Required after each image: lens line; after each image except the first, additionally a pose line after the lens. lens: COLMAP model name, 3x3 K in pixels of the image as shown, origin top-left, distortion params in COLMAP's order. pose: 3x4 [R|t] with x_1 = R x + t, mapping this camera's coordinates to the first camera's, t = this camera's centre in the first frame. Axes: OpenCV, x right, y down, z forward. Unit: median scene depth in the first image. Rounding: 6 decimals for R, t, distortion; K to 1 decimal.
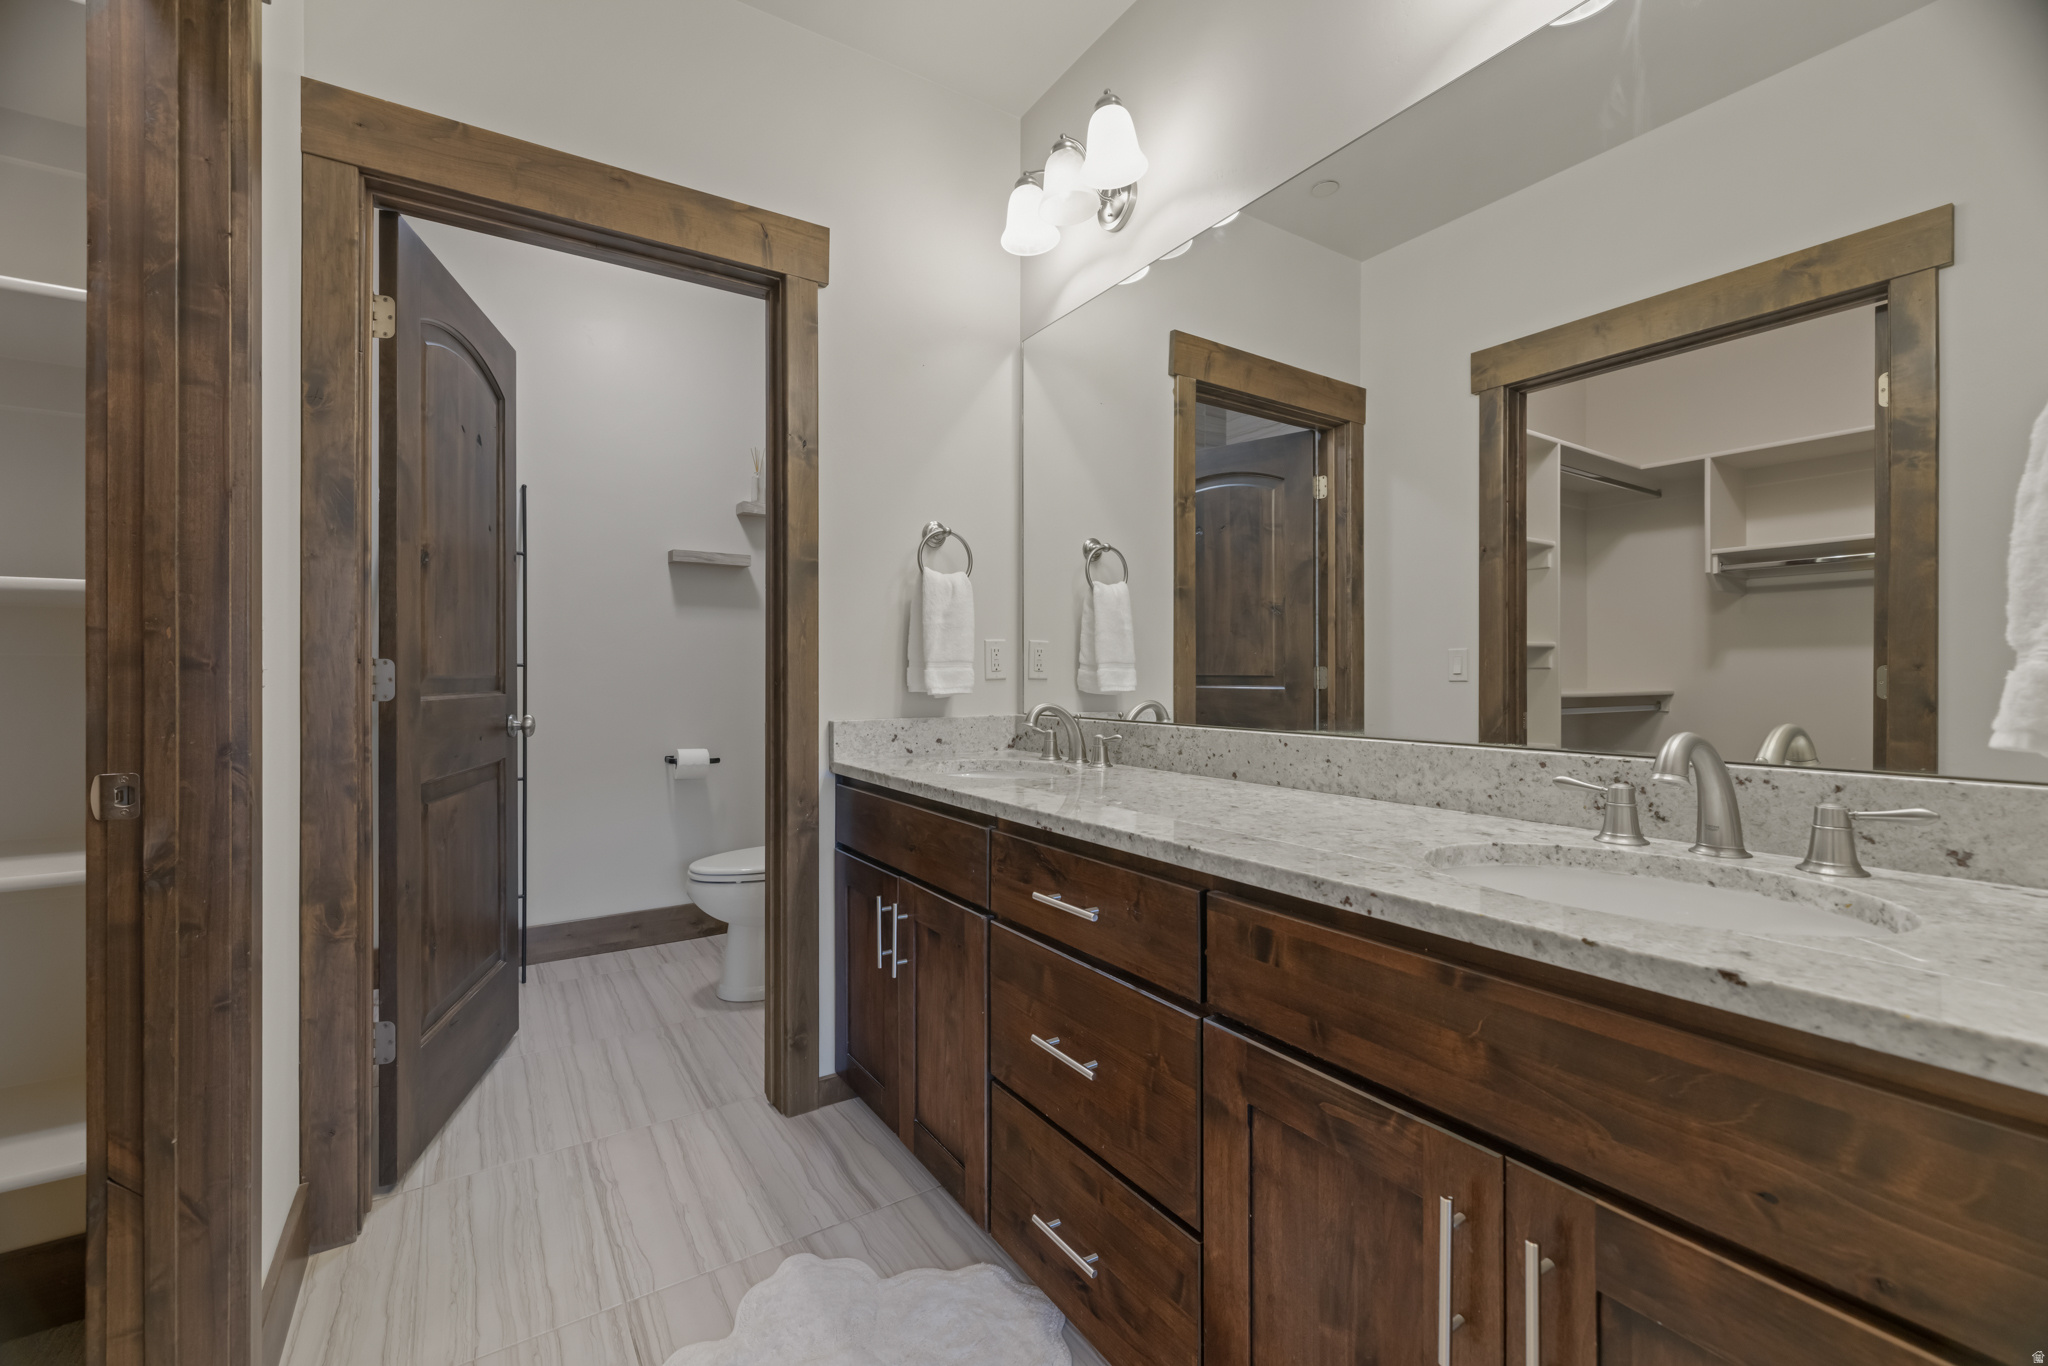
lens RADIAL K [[865.8, 0, 1023.3], [0, 865.8, 677.8], [0, 0, 1]] dist [-0.000475, 0.000001]
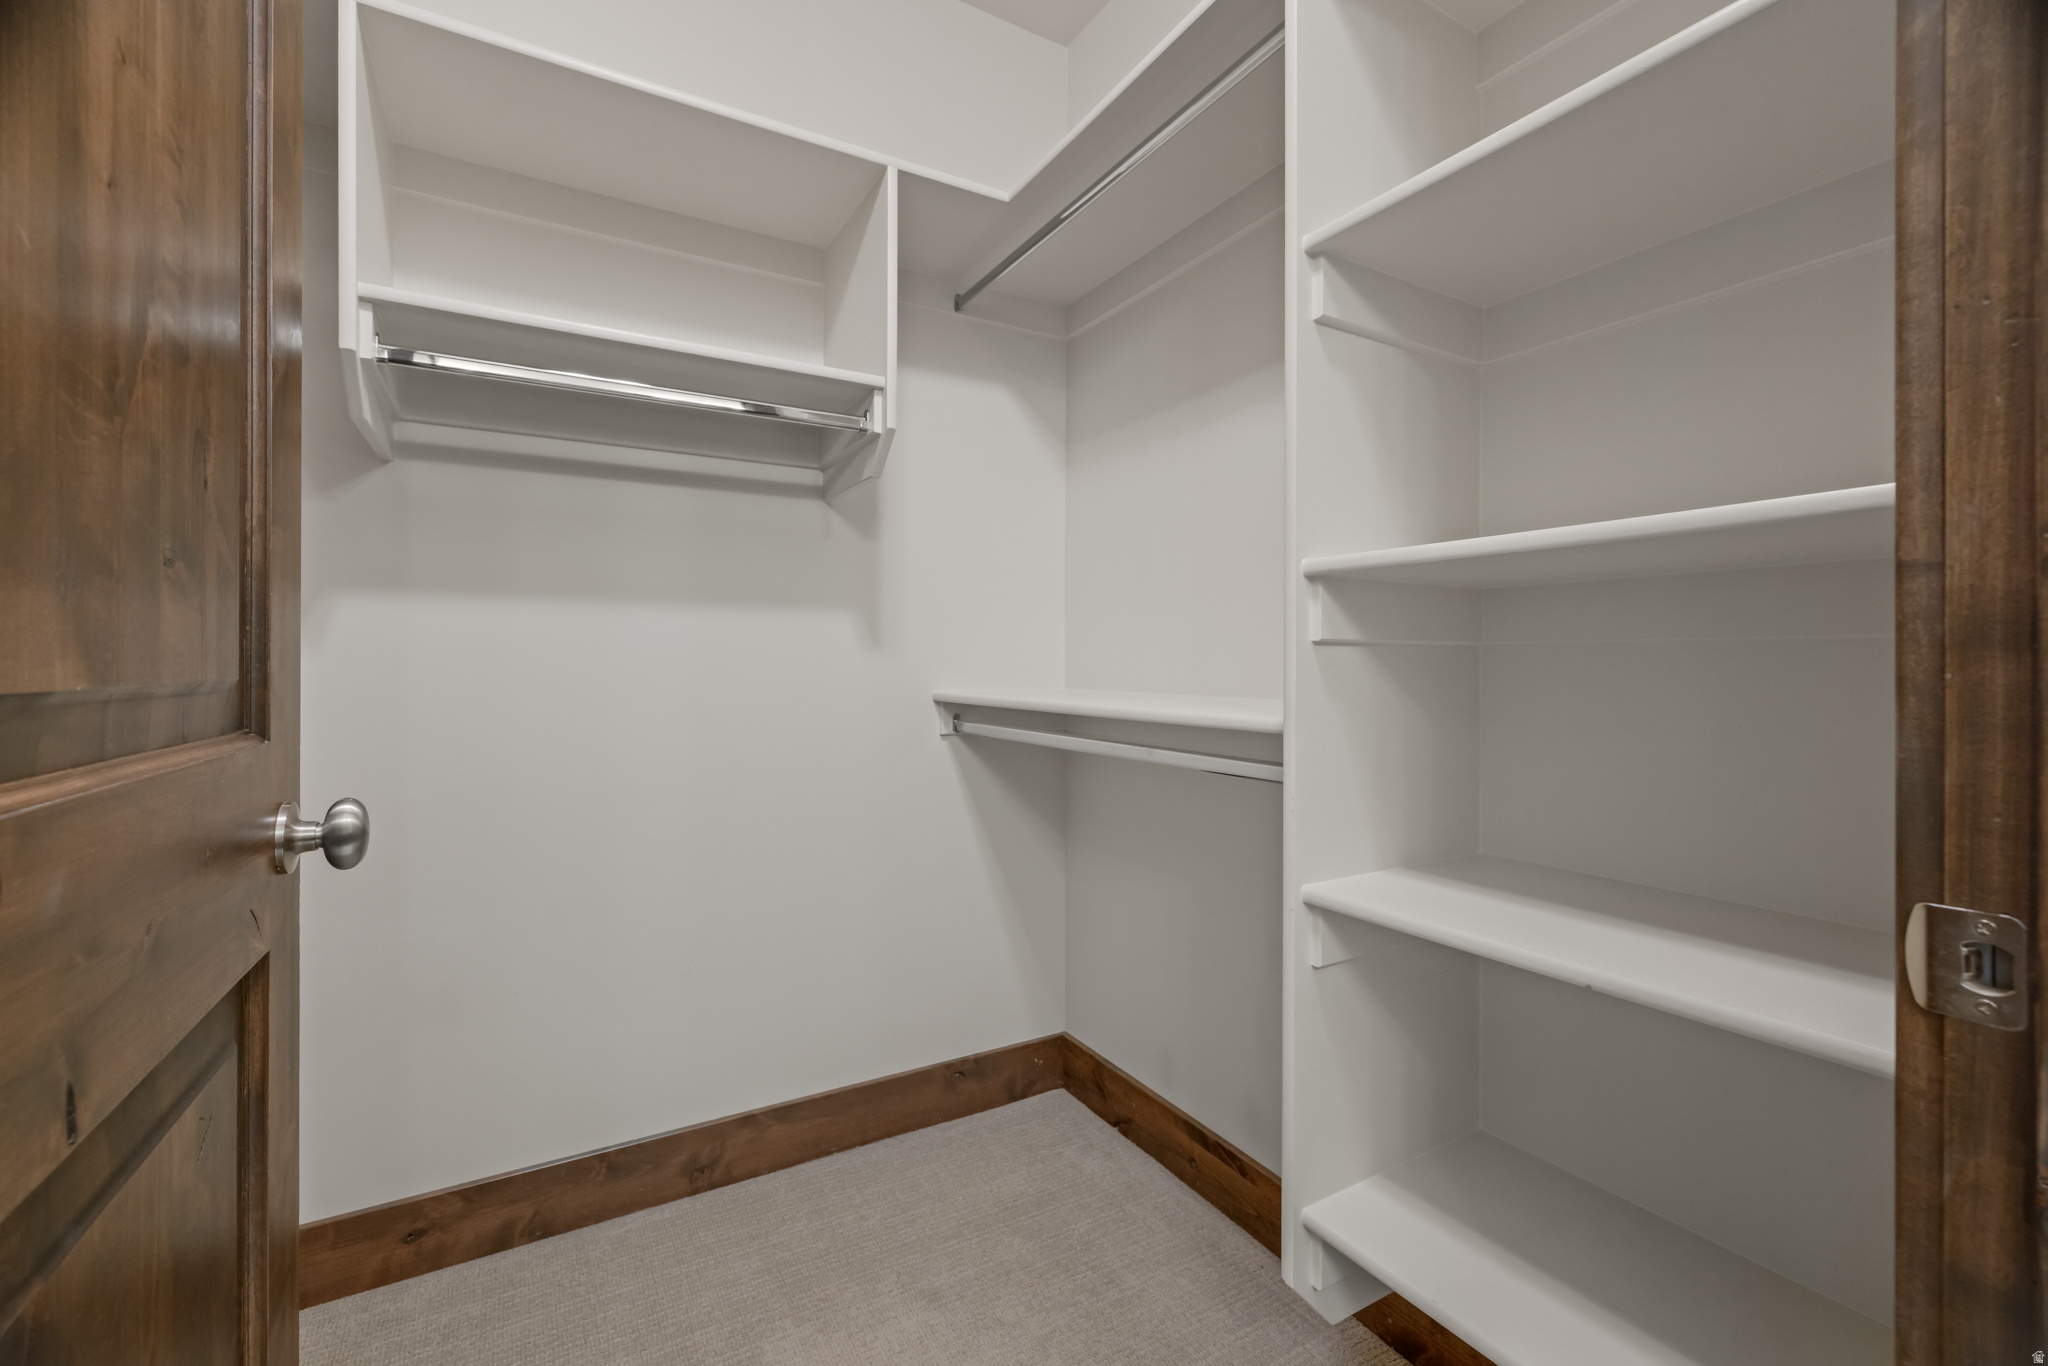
lens RADIAL K [[865.8, 0, 1036.3], [0, 865.8, 675.4], [0, 0, 1]] dist [-0.000475, 0.000001]
pose [[-0.035159, 0.001477, -0.999381, -0.614444], [-0.000657, 0.999999, 0.001501, -0.001246], [0.999382, 0.000709, -0.035158, 0.565967]]
